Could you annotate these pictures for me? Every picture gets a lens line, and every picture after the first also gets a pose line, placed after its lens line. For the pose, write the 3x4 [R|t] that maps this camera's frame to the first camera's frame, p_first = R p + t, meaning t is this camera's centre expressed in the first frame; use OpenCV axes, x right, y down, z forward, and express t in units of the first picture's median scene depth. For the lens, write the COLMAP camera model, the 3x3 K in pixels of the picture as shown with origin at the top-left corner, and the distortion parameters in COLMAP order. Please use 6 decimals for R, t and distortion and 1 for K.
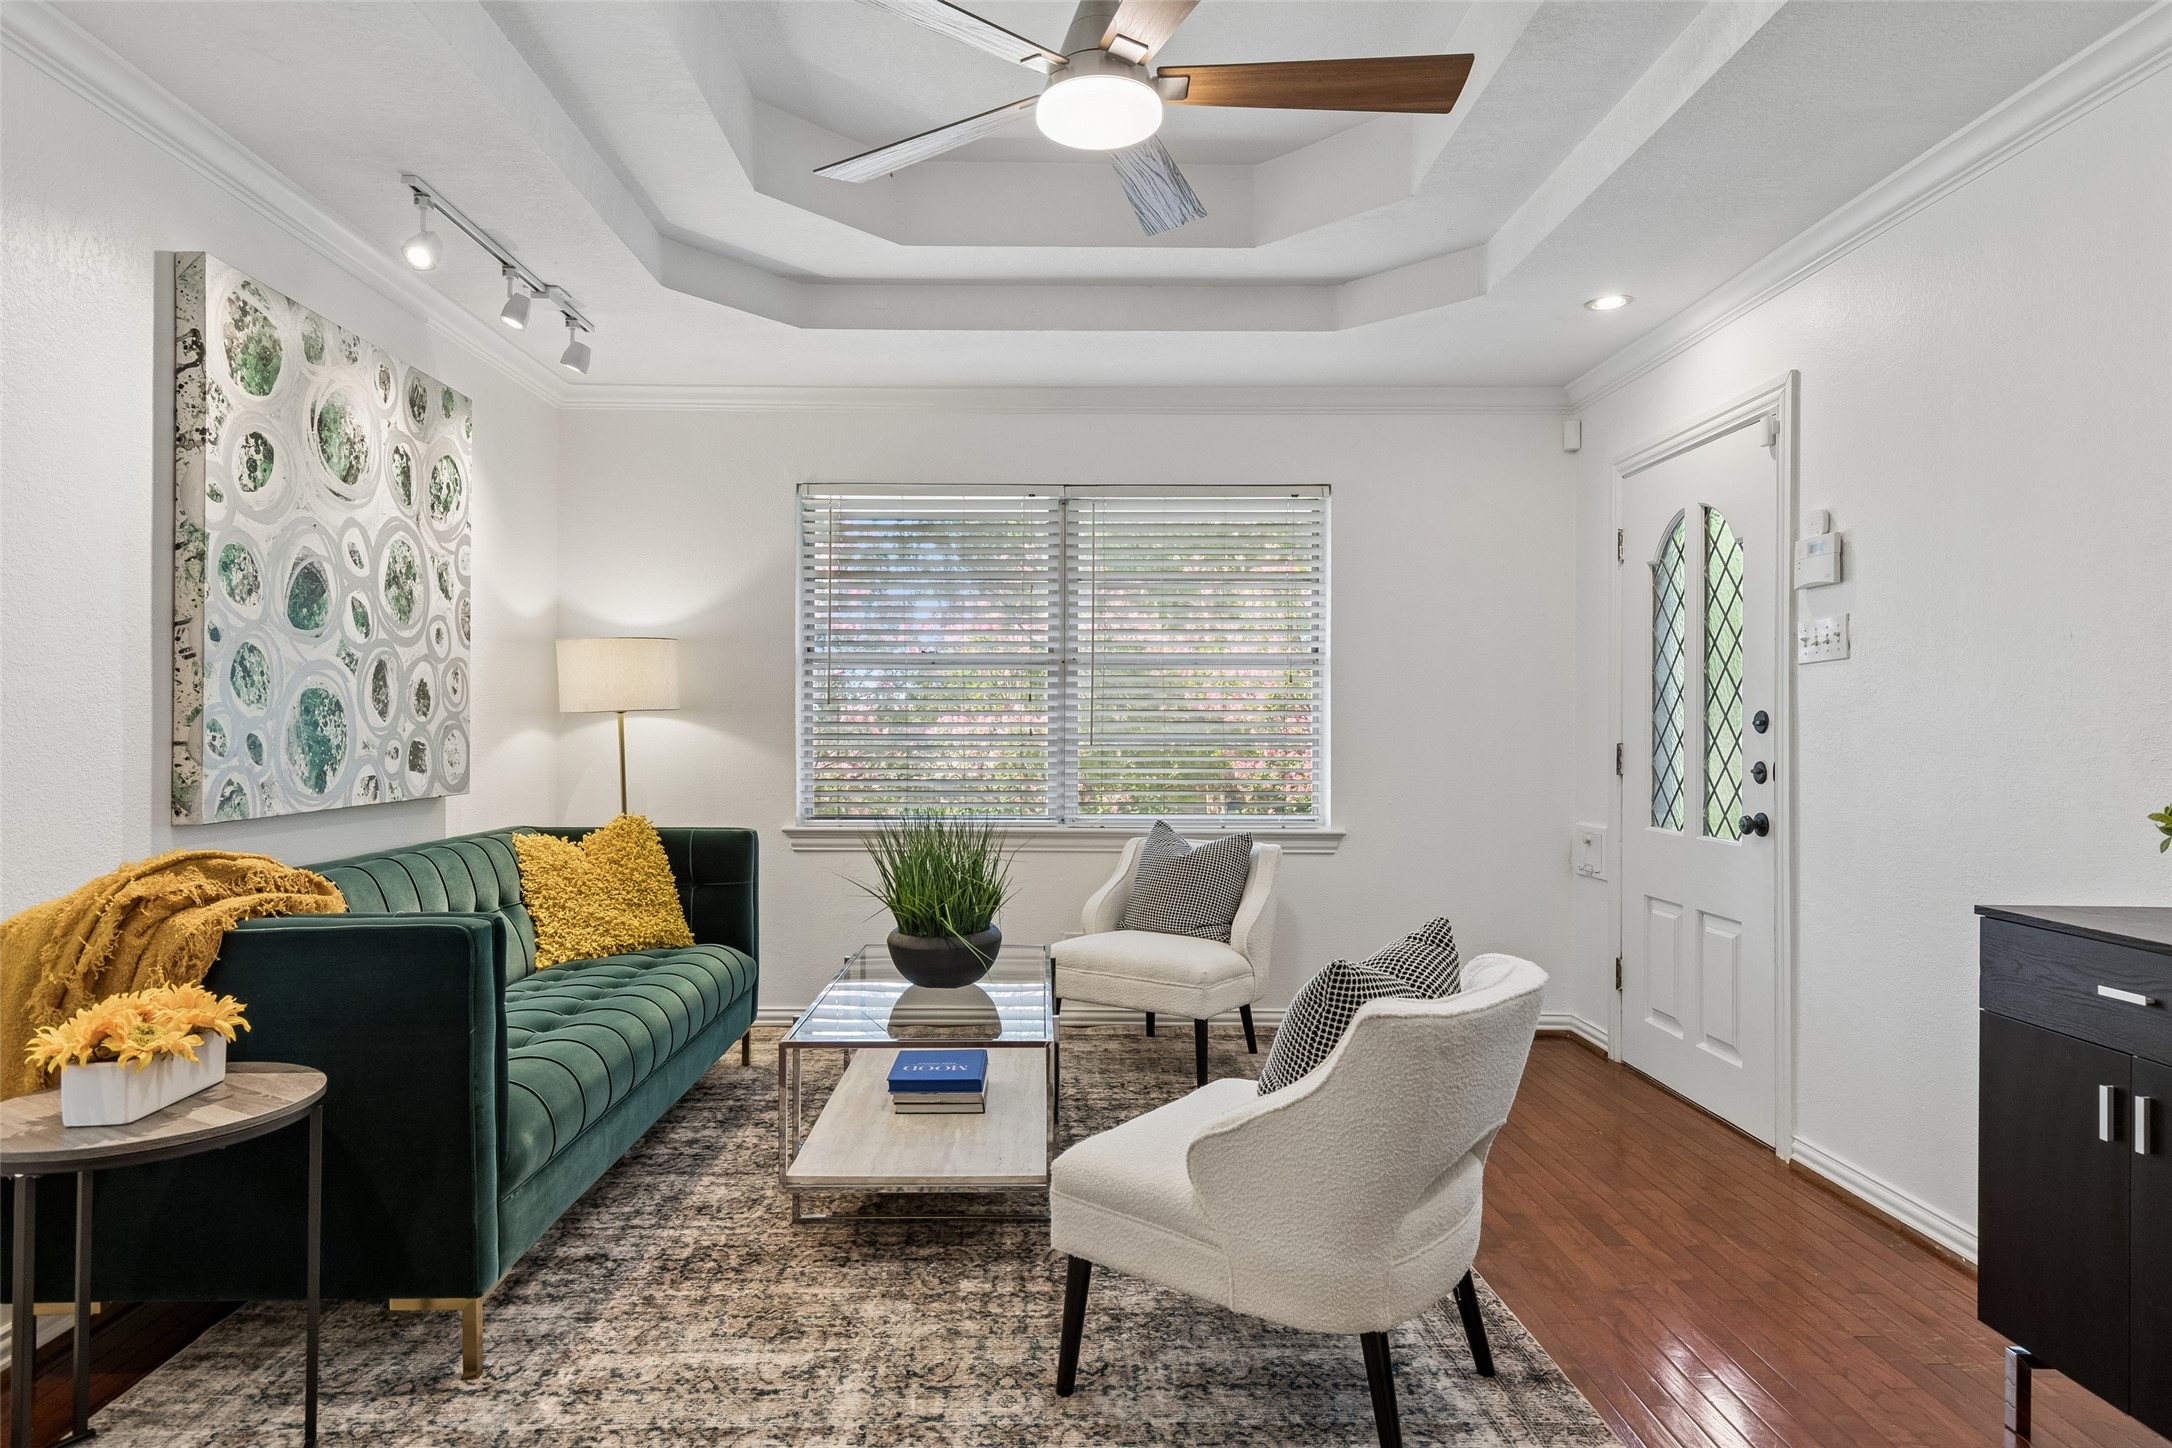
lens RADIAL K [[1169.2, 0, 1094.0], [0, 1169.2, 730.7], [0, 0, 1]] dist [-0.002469, 0.000090]
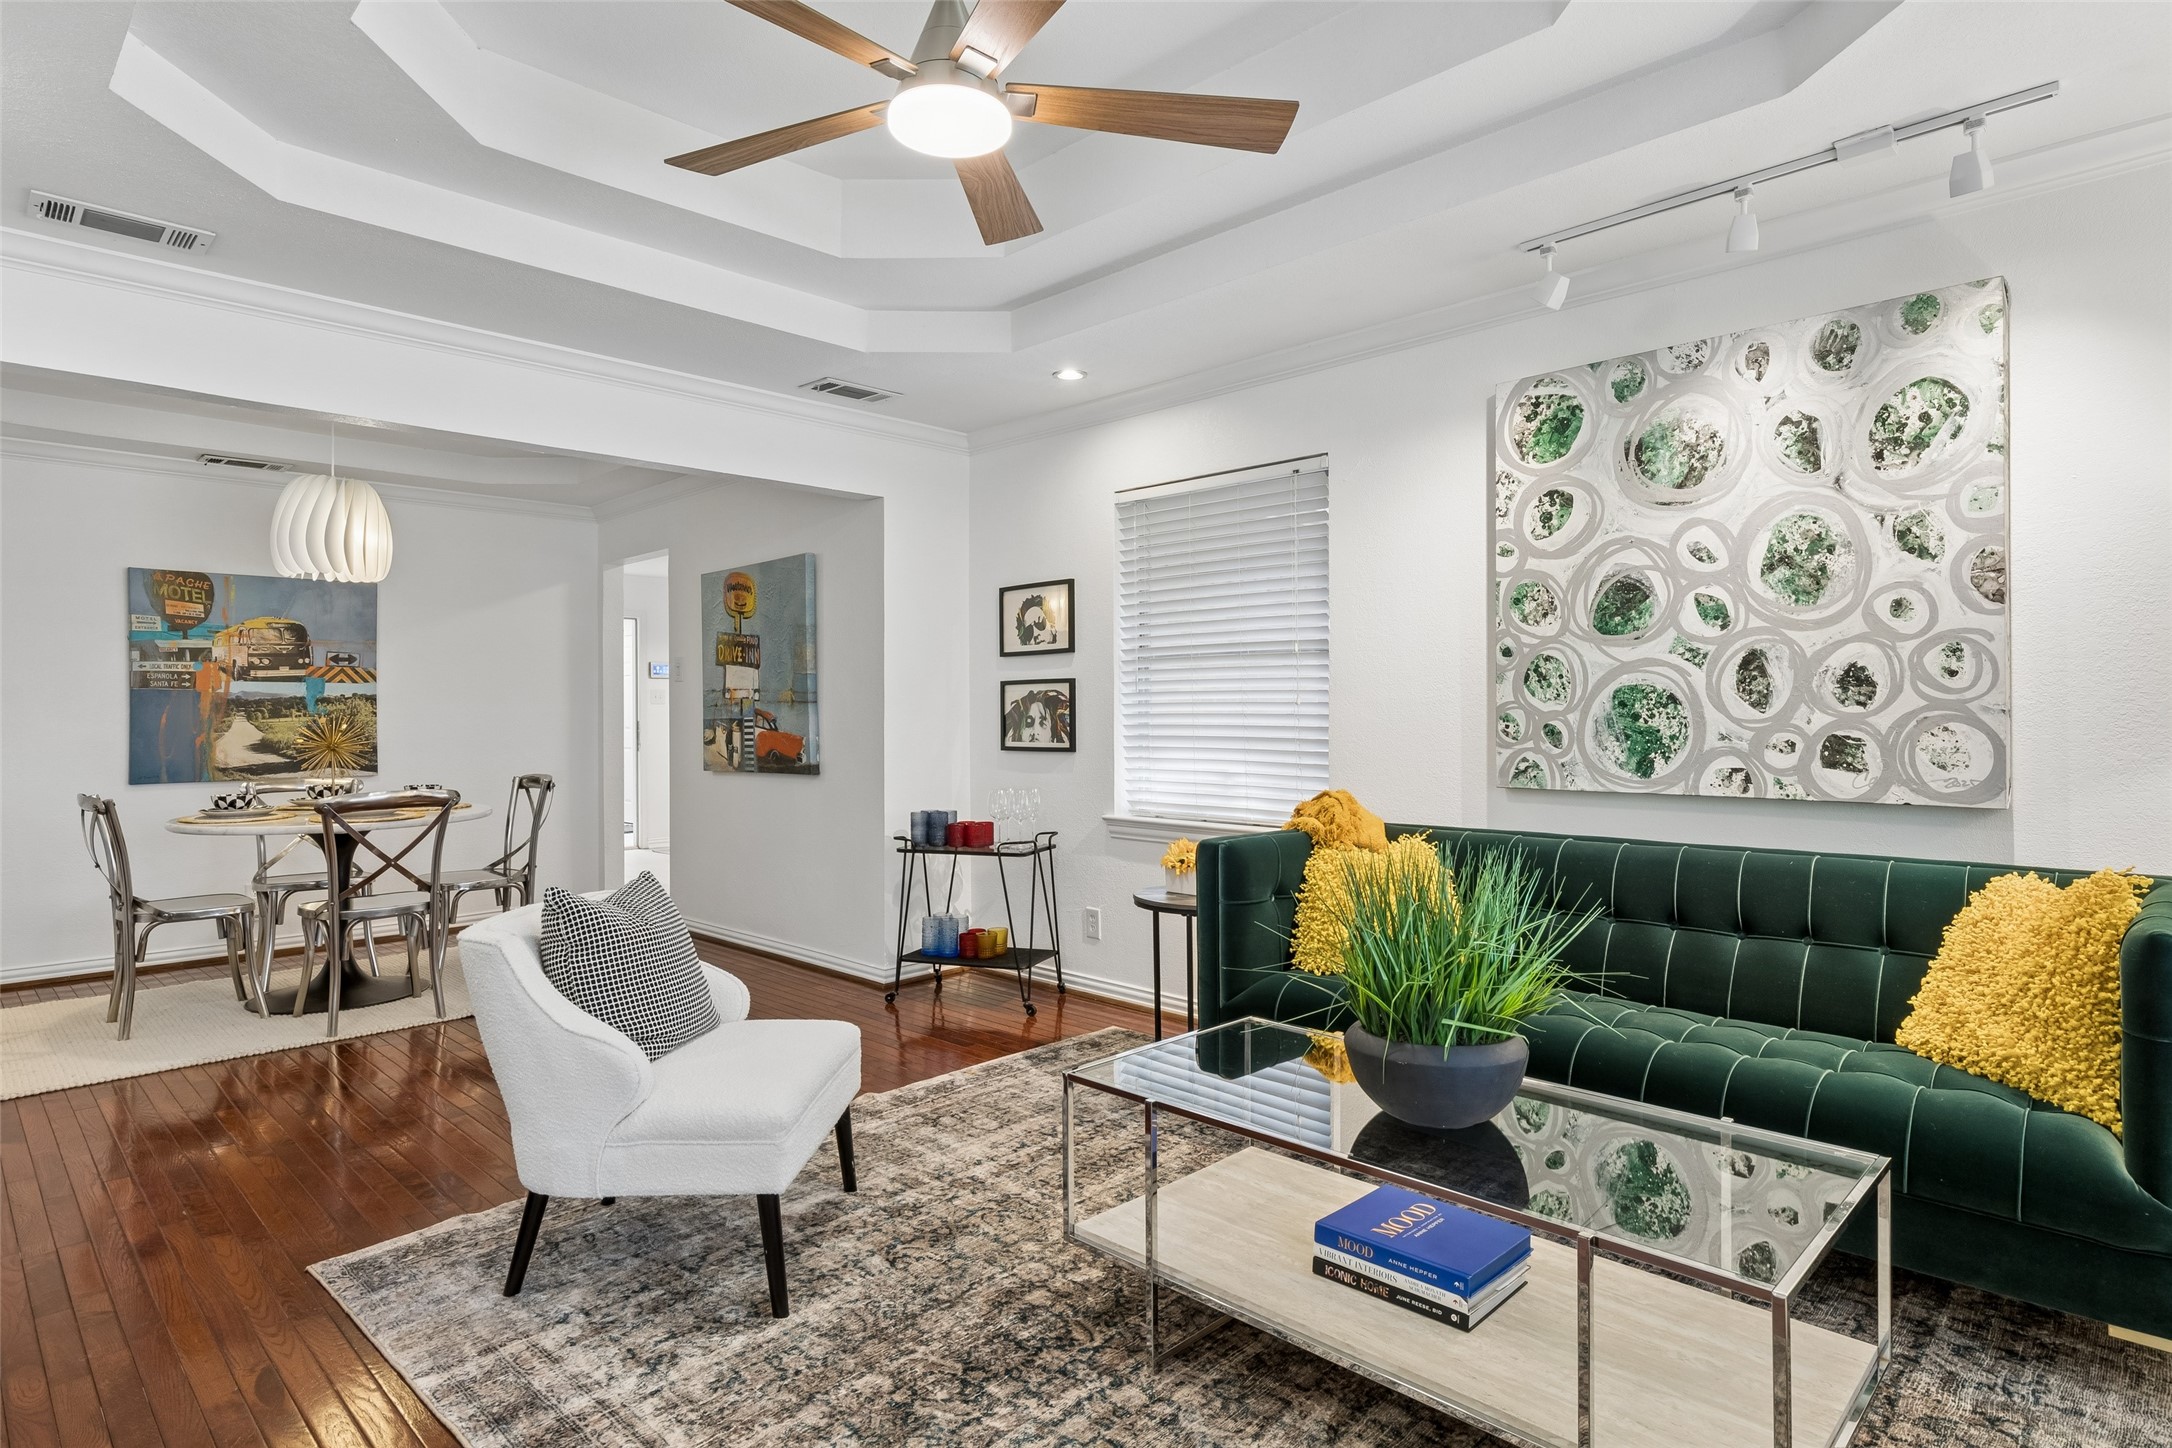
lens RADIAL K [[1169.2, 0, 1103.8], [0, 1169.2, 714.7], [0, 0, 1]] dist [-0.002469, 0.000090]
pose [[-0.707881, 0.000909, -0.706331, 0.507742], [-0.000305, 0.999999, 0.001592, -0.008743], [0.706331, 0.001342, -0.707880, 1.458413]]
